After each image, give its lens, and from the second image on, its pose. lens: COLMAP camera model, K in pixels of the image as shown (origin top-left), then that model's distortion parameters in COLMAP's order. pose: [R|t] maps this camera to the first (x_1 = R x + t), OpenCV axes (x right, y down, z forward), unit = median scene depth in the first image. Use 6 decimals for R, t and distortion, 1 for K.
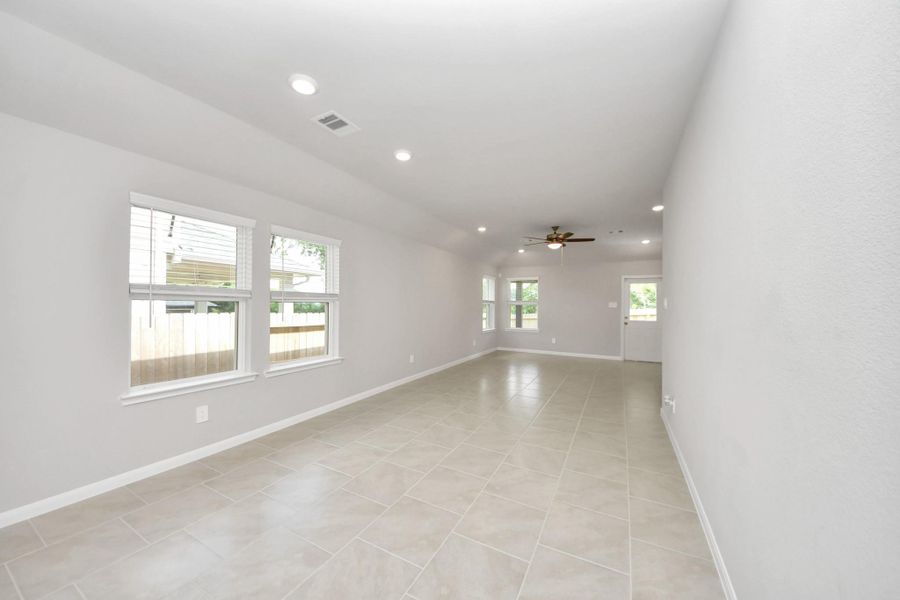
lens RADIAL K [[327.6, 0, 434.6], [0, 327.6, 294.1], [0, 0, 1]] dist [0.007445, -0.002460]
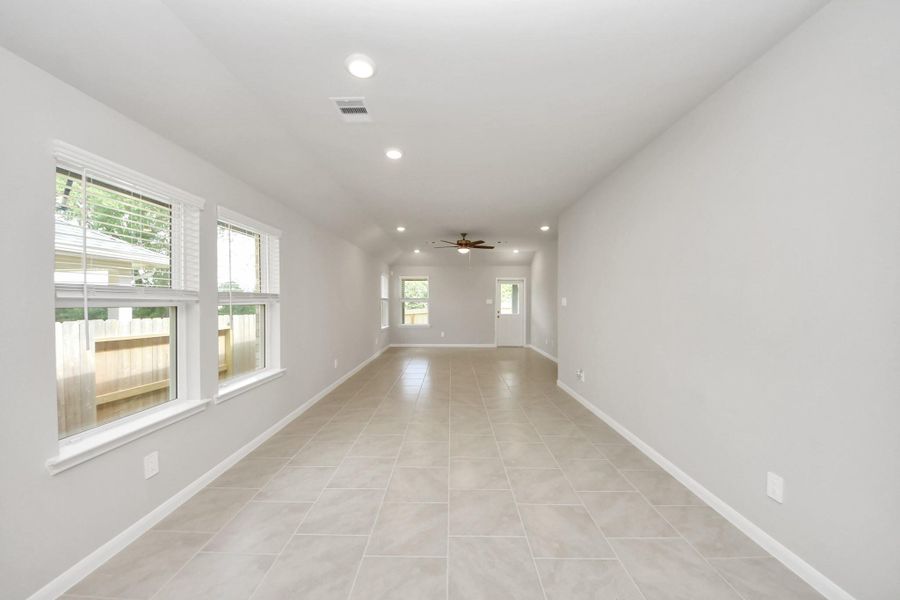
lens RADIAL K [[327.6, 0, 448.4], [0, 327.6, 293.7], [0, 0, 1]] dist [0.007445, -0.002460]
pose [[0.882574, -0.000991, 0.470173, -0.301736], [-0.003740, 0.999951, 0.009129, -0.011377], [-0.470159, -0.009816, 0.882527, 0.042745]]
